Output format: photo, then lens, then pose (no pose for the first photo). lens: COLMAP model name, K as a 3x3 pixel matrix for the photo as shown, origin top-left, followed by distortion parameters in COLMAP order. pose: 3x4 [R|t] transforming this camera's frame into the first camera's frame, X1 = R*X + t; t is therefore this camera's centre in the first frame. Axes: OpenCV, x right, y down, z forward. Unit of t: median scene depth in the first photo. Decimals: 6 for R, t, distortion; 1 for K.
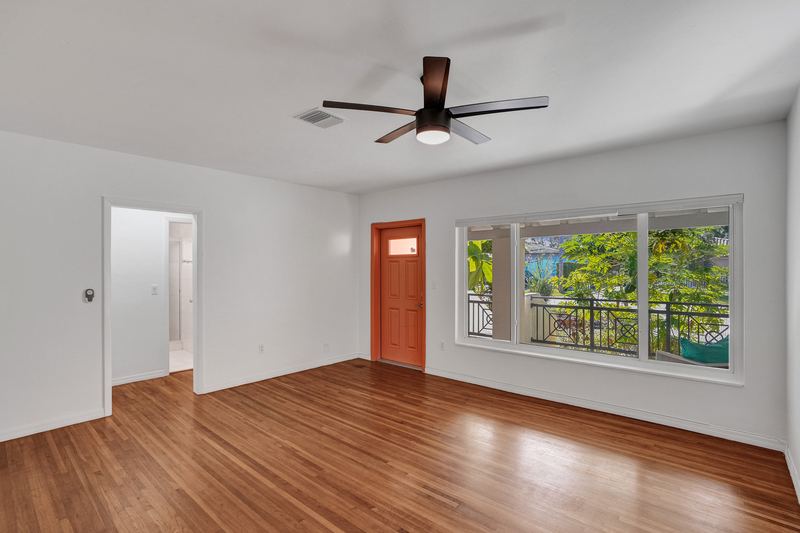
lens RADIAL K [[384.3, 0, 404.2], [0, 384.3, 265.7], [0, 0, 1]] dist [-0.059224, 0.030423]
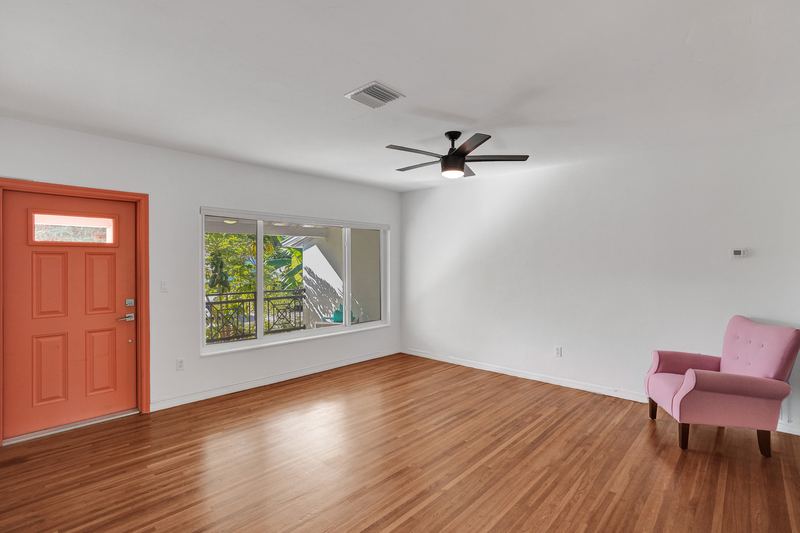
lens RADIAL K [[384.3, 0, 404.2], [0, 384.3, 265.7], [0, 0, 1]] dist [-0.059224, 0.030423]
pose [[0.026925, -0.002106, 0.999635, -0.634548], [-0.010043, 0.999947, 0.002377, 0.001522], [-0.999587, -0.010103, 0.026902, 0.514728]]
